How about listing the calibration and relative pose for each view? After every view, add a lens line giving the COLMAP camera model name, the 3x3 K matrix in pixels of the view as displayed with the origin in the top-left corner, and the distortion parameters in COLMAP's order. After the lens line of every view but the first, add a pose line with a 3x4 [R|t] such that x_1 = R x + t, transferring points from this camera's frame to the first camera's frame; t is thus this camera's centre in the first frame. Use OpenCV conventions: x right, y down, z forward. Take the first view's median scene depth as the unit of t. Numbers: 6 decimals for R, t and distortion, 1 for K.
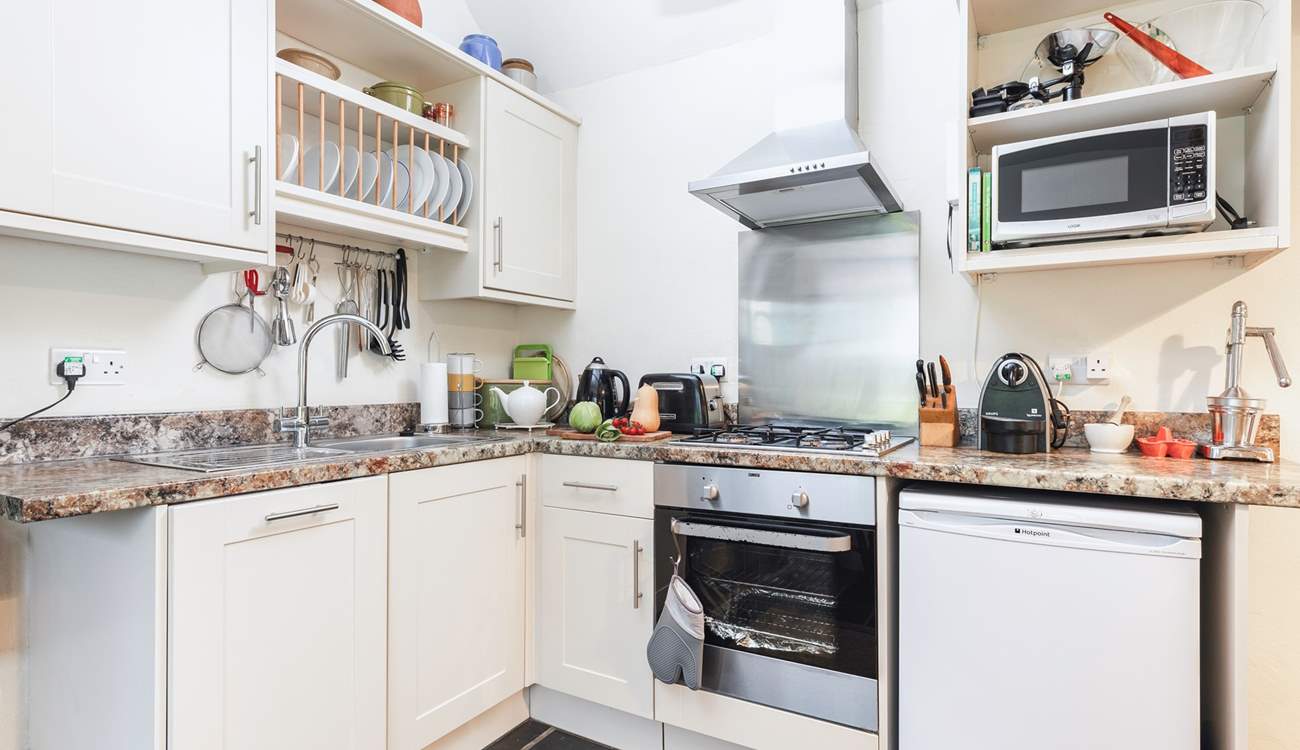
lens RADIAL K [[672.3, 0, 648.8], [0, 672.3, 379.6], [0, 0, 1]] dist [0.001076, -0.000038]
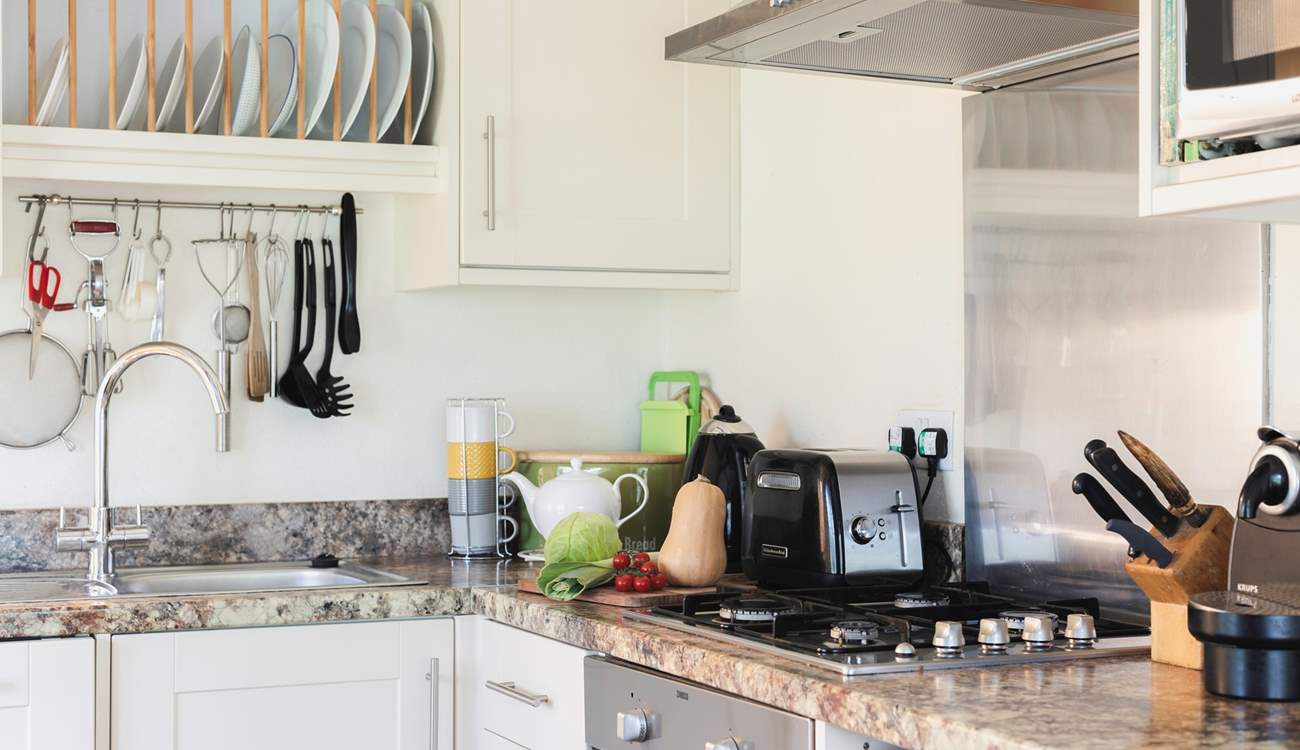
lens RADIAL K [[1901.7, 0, 650.3], [0, 1901.7, 374.9], [0, 0, 1]] dist [-0.023405, 0.000000]
pose [[0.825926, -0.008690, -0.563711, 0.708298], [0.002524, 0.999928, -0.011715, -0.047341], [0.563772, 0.008253, 0.825889, -0.052552]]
